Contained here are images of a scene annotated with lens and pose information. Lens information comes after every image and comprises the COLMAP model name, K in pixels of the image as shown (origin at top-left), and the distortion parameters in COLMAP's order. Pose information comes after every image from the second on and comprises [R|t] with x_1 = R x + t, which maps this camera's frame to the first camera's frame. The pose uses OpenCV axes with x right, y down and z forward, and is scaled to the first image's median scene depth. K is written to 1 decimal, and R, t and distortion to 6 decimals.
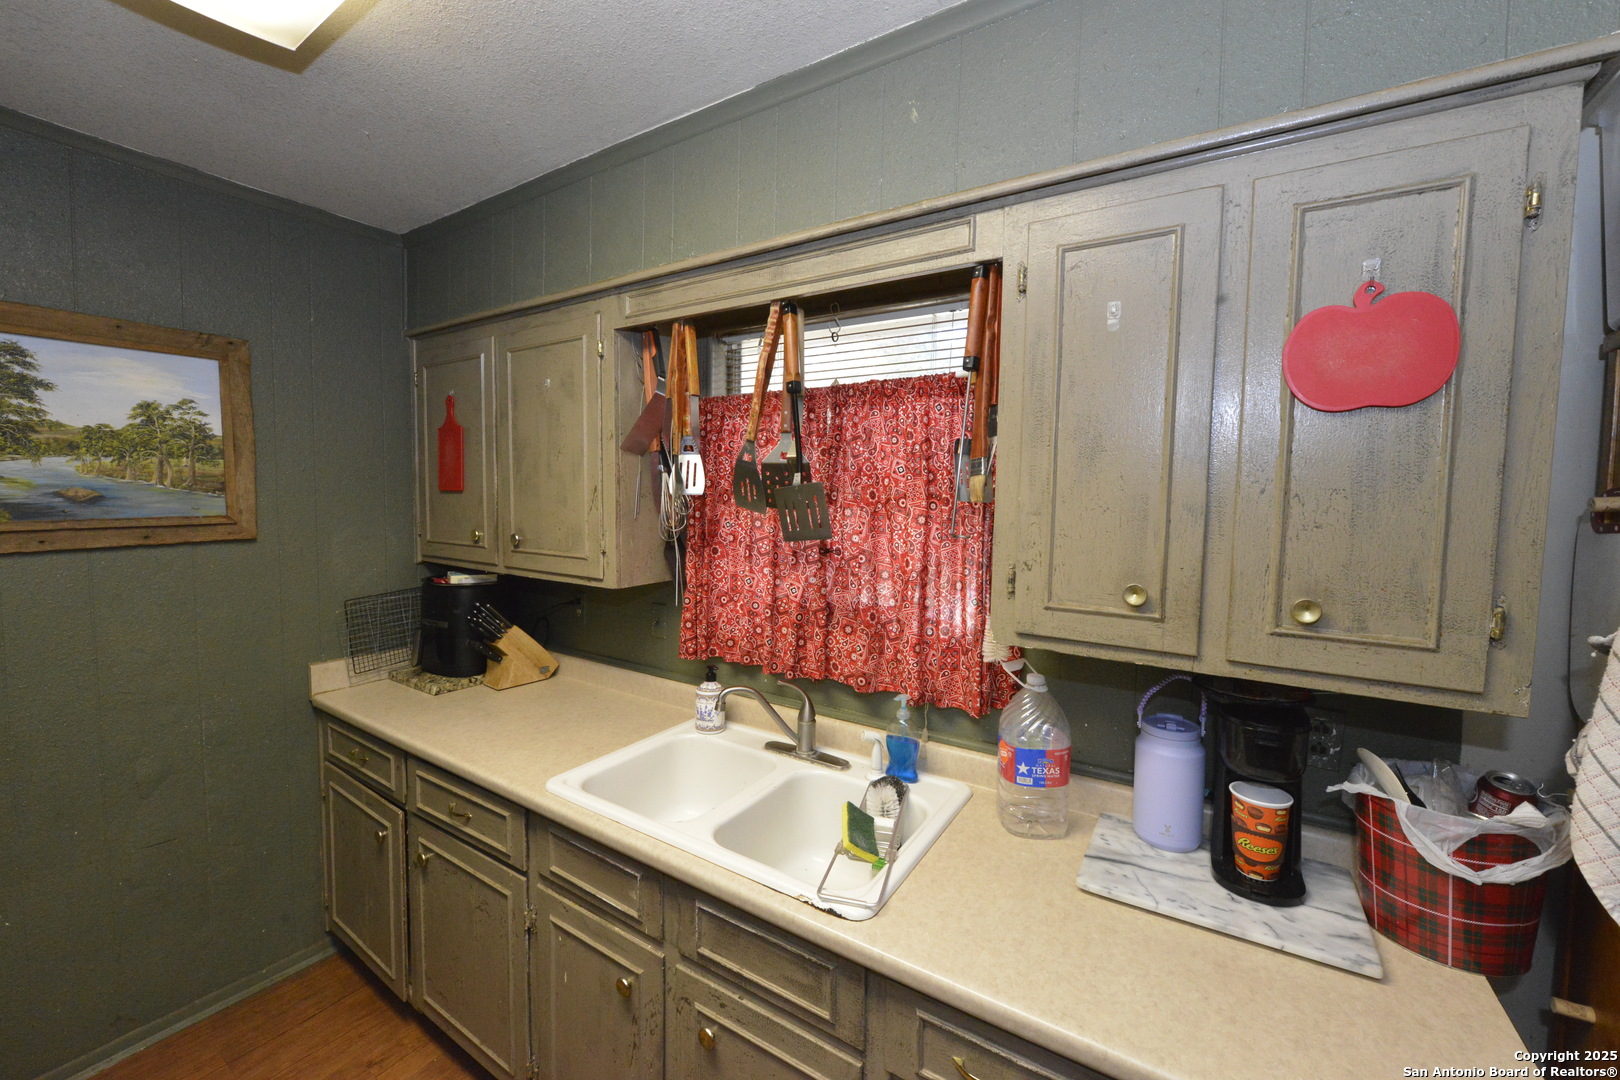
lens RADIAL K [[638.8, 0, 807.9], [0, 638.8, 533.0], [0, 0, 1]] dist [-0.010969, -0.001042]
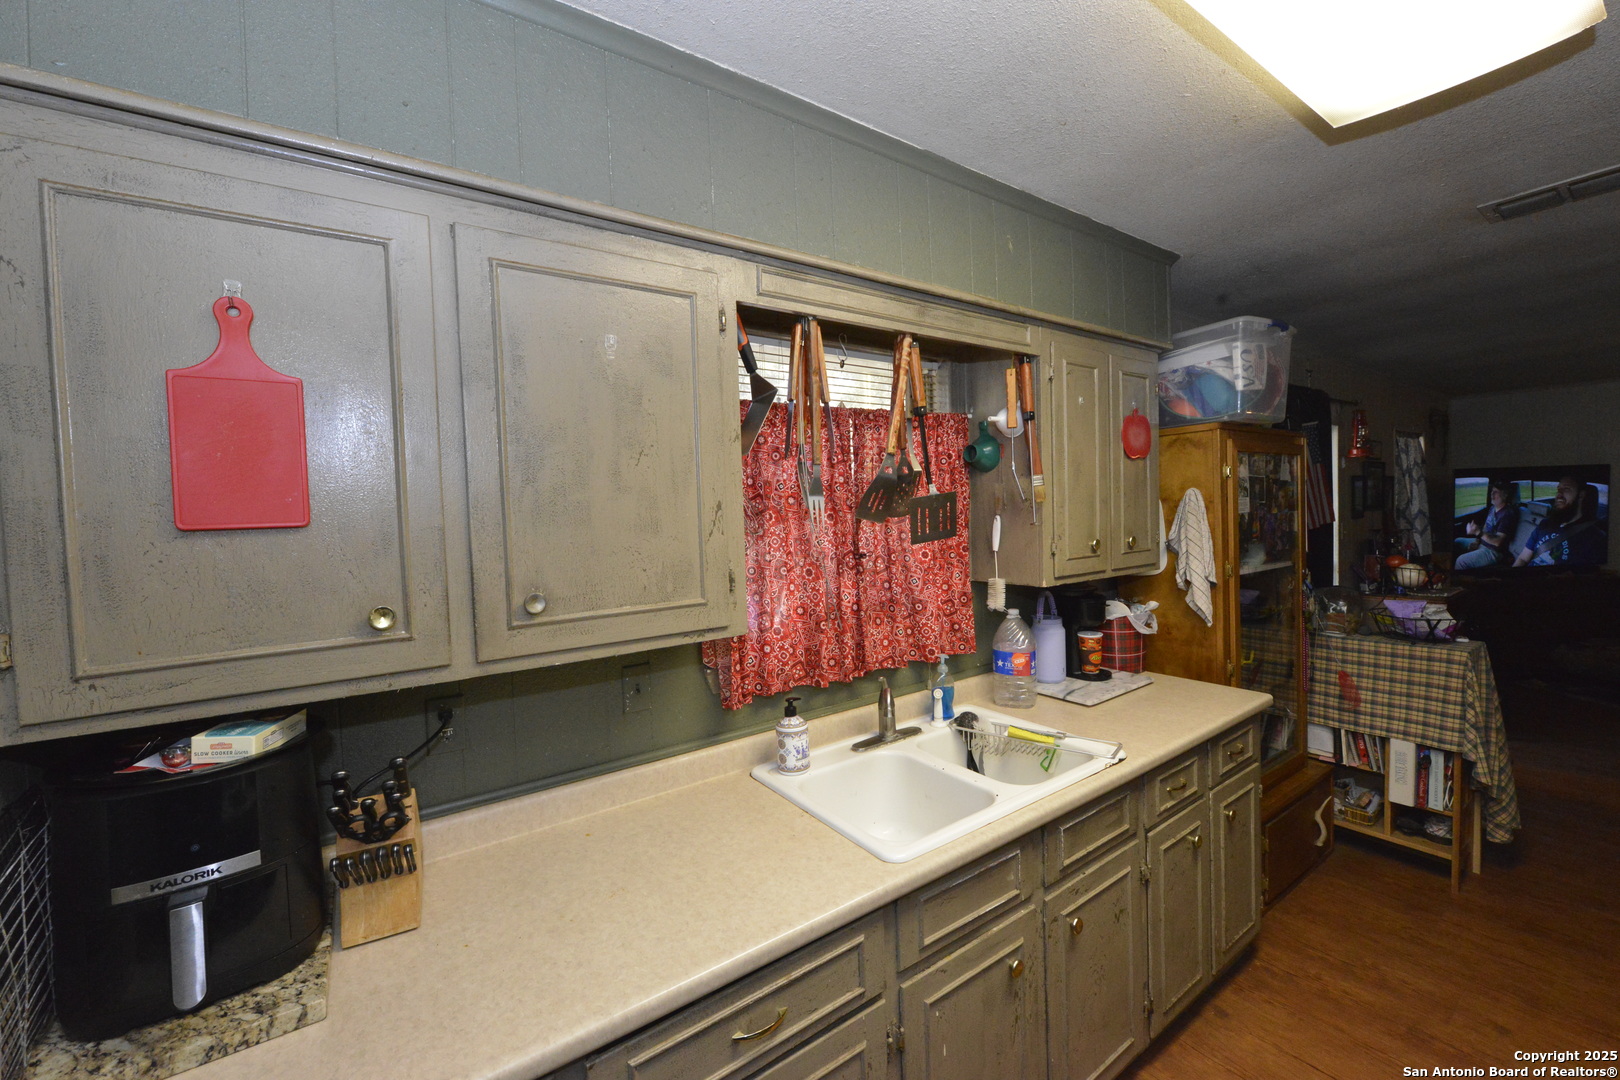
lens RADIAL K [[638.8, 0, 807.9], [0, 638.8, 533.0], [0, 0, 1]] dist [-0.010969, -0.001042]
pose [[0.381205, -0.061456, 0.922446, -1.080453], [0.099477, 0.994722, 0.025162, -0.051075], [-0.919123, 0.082170, 0.385307, 0.683864]]
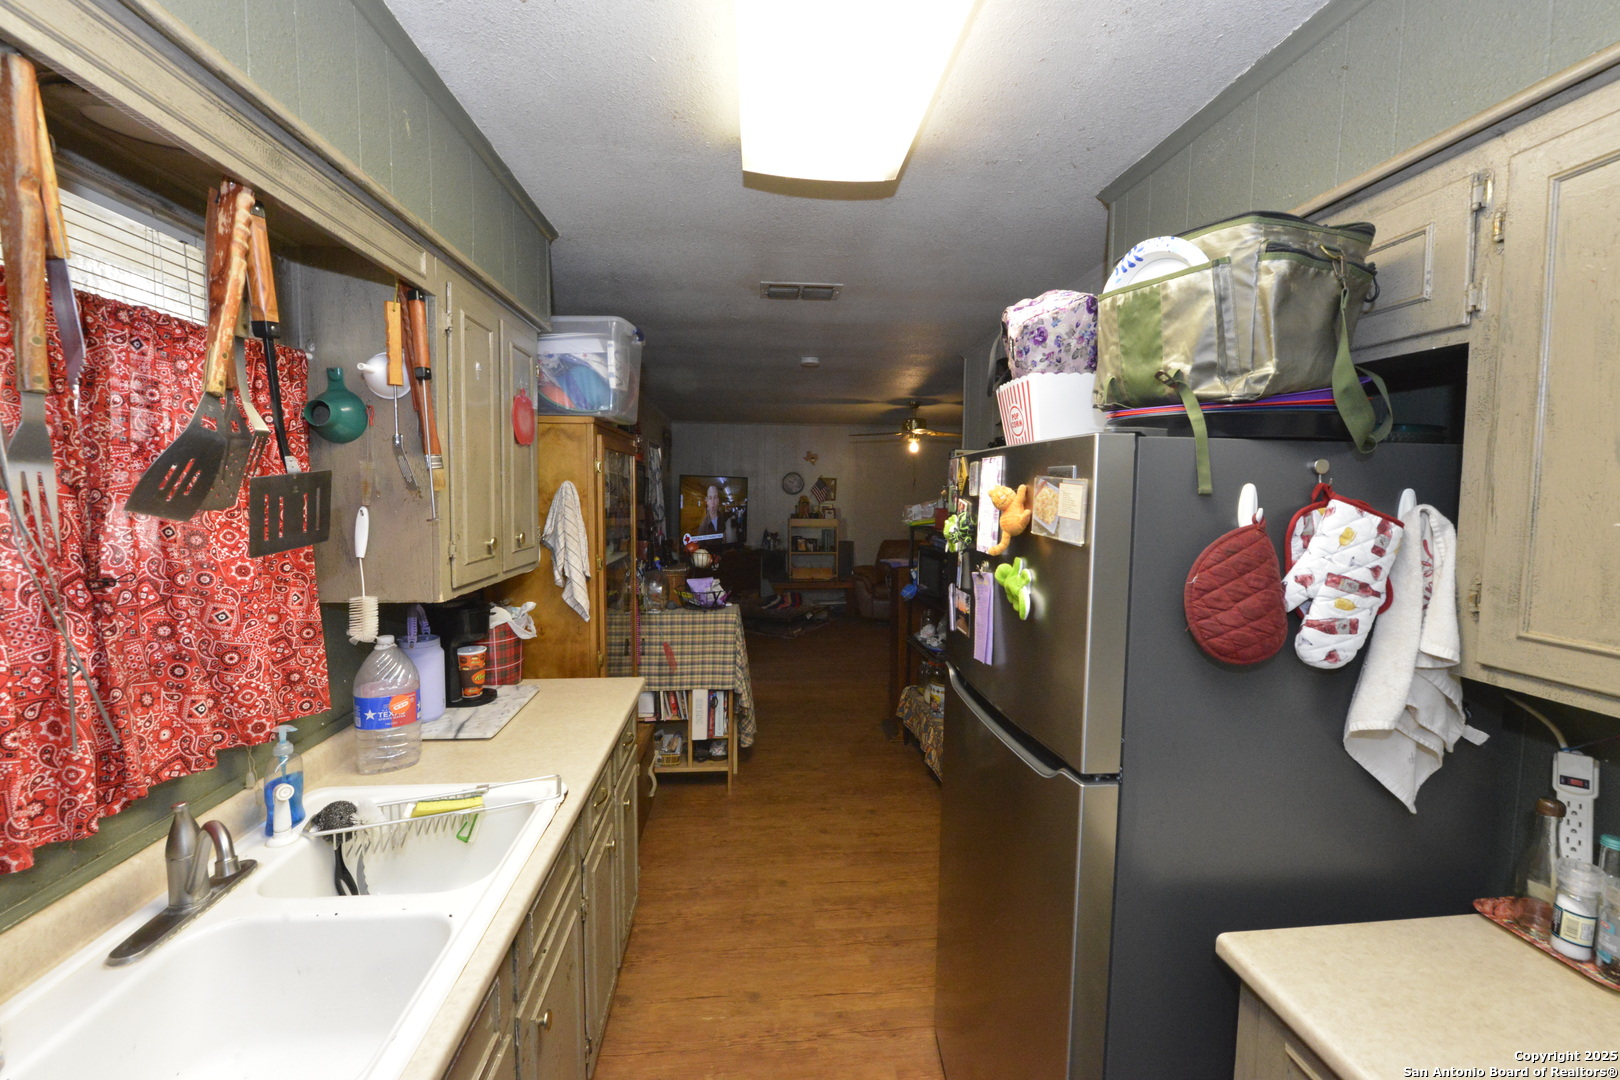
lens RADIAL K [[638.8, 0, 807.9], [0, 638.8, 533.0], [0, 0, 1]] dist [-0.010969, -0.001042]
pose [[-0.620254, -0.077211, 0.780592, -0.839860], [0.027540, 0.992386, 0.120044, -0.070113], [-0.783917, 0.095956, -0.613405, 0.887599]]
